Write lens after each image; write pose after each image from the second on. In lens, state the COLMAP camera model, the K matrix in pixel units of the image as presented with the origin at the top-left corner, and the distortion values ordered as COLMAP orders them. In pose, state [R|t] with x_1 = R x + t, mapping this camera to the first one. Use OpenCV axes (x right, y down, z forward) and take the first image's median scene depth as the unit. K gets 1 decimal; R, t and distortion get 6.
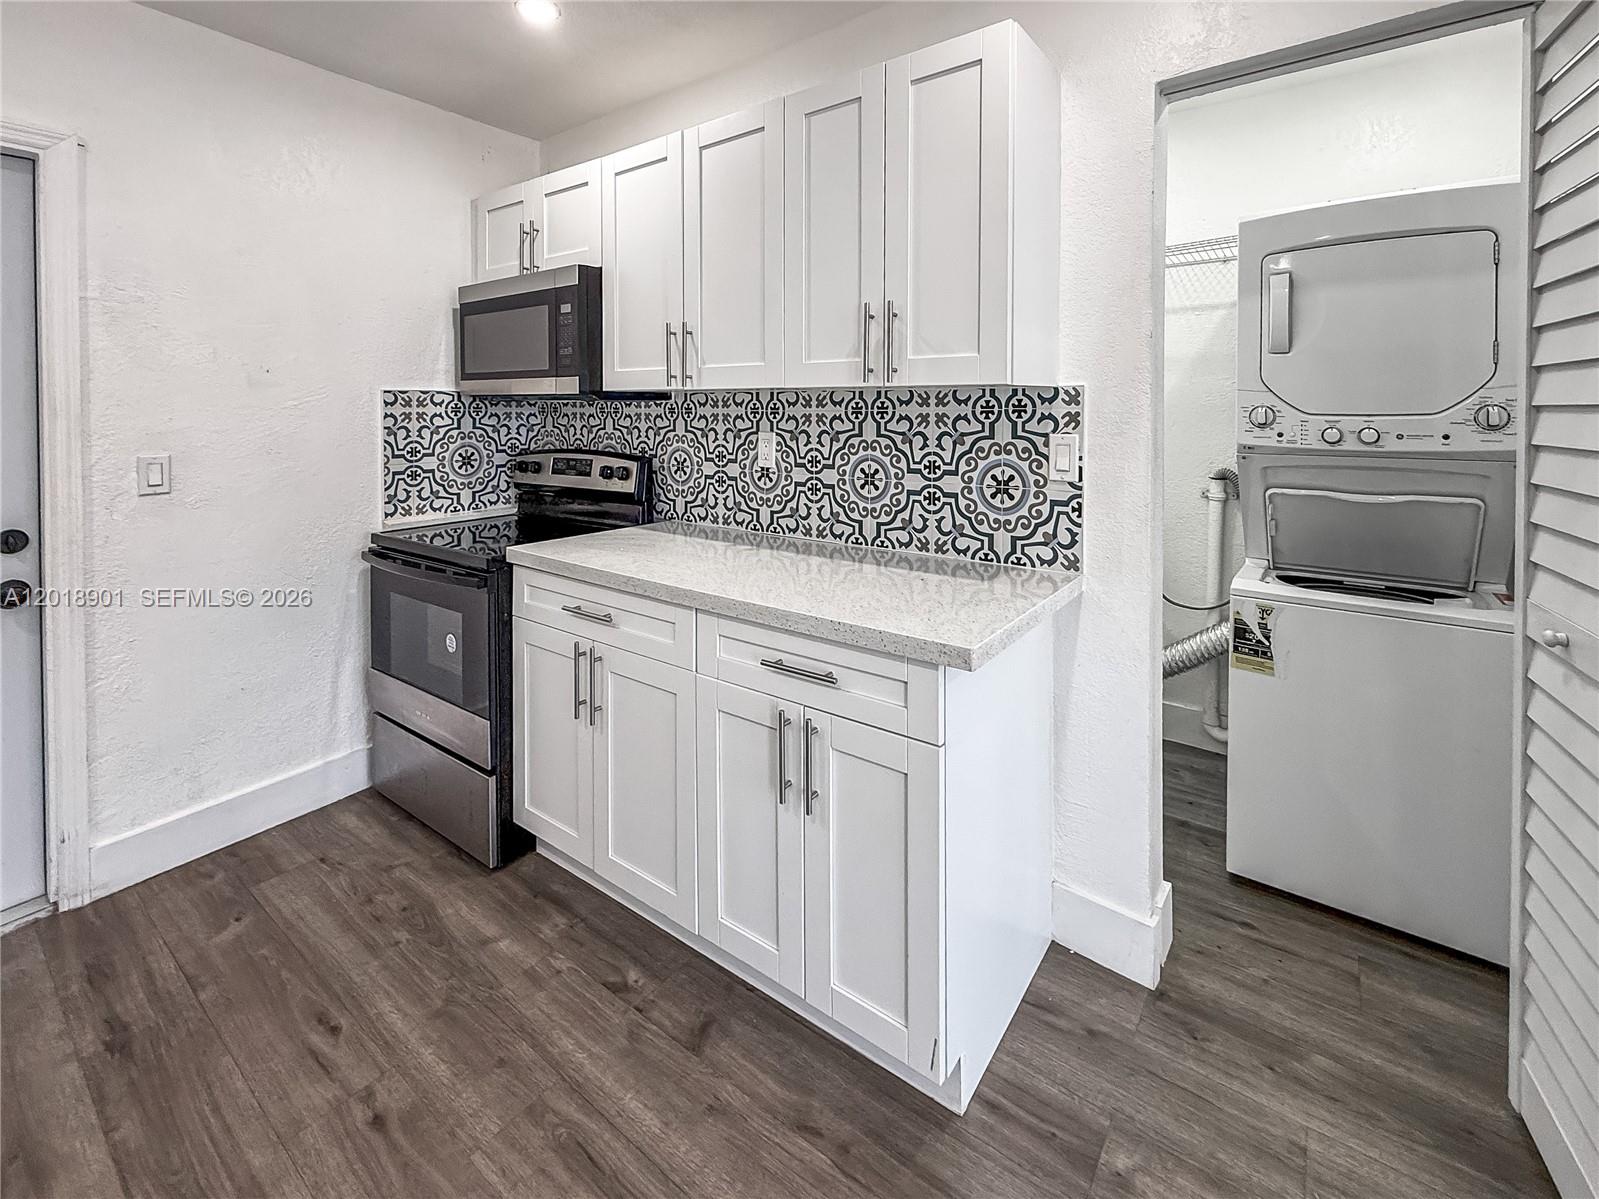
lens RADIAL K [[707.8, 0, 788.5], [0, 707.8, 419.0], [0, 0, 1]] dist [0.000628, -0.000076]
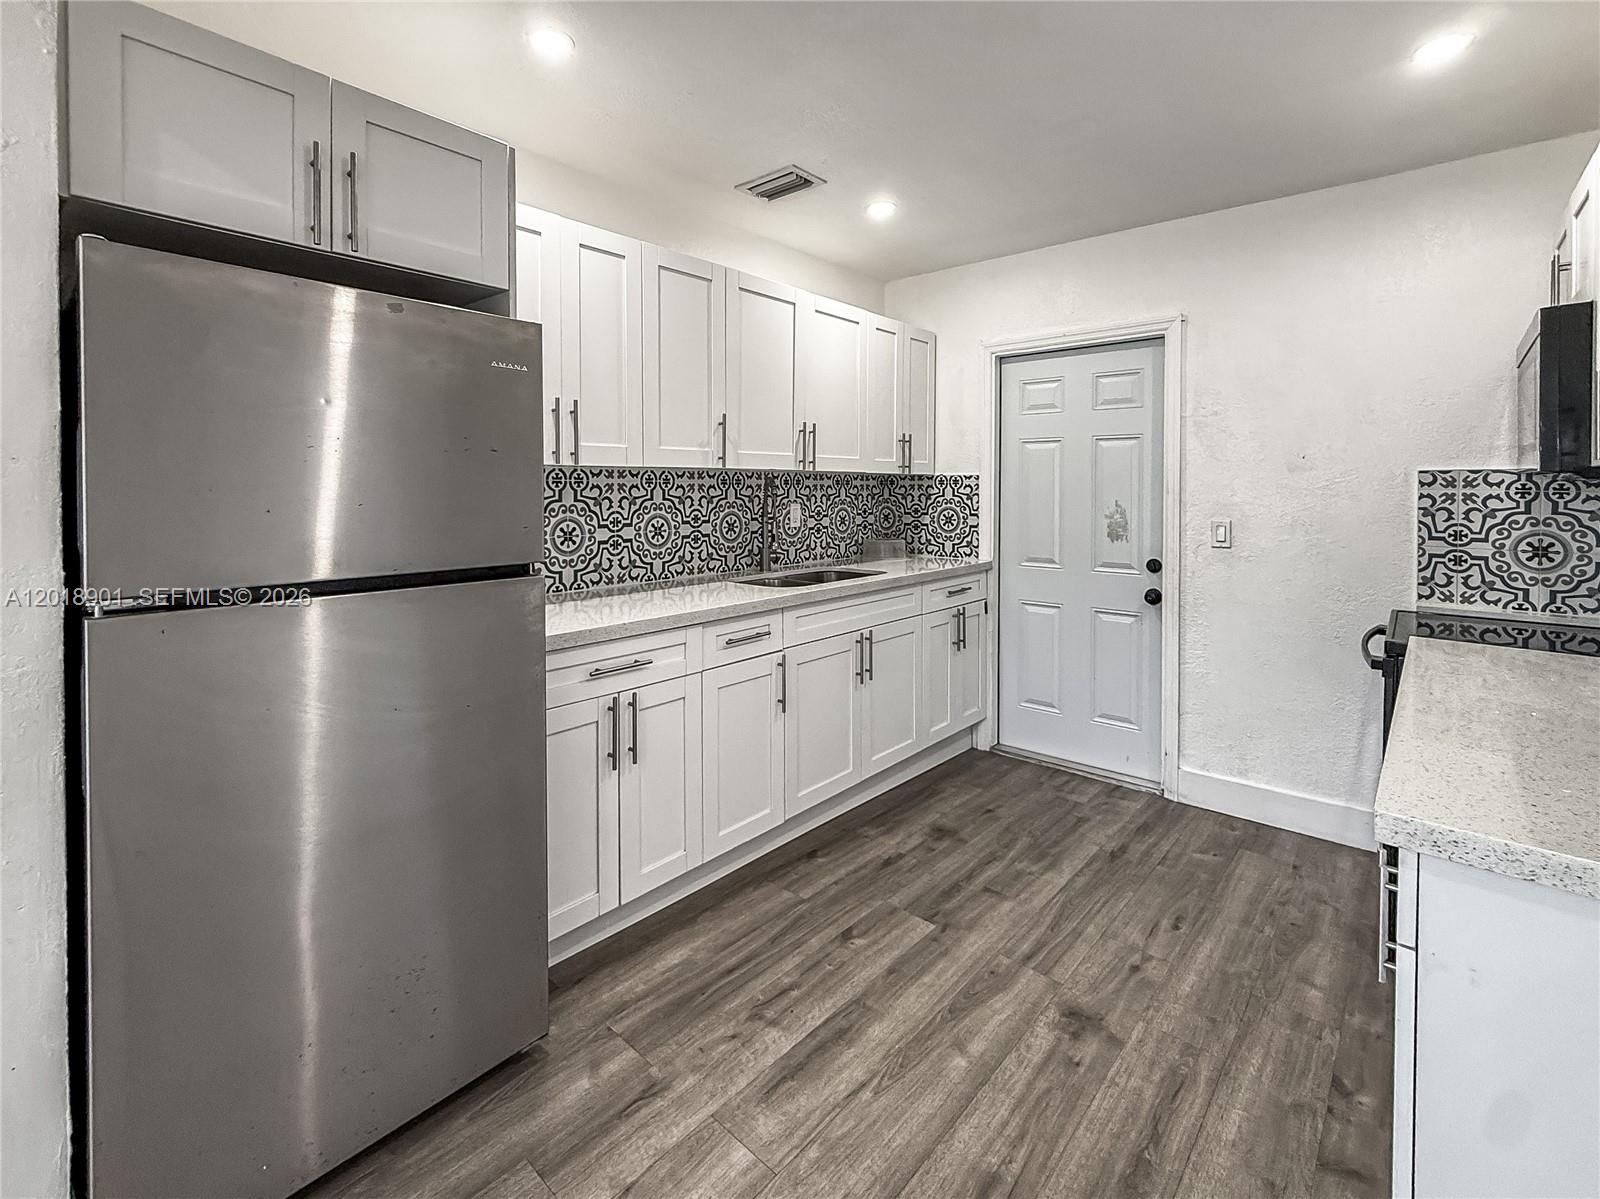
lens RADIAL K [[724.7, 0, 785.8], [0, 724.7, 491.3], [0, 0, 1]] dist [-0.004622, 0.001664]
pose [[-0.093400, 0.014944, -0.995517, 0.726112], [-0.015739, 0.999740, 0.016484, -0.019873], [0.995504, 0.017208, -0.093140, 0.287134]]
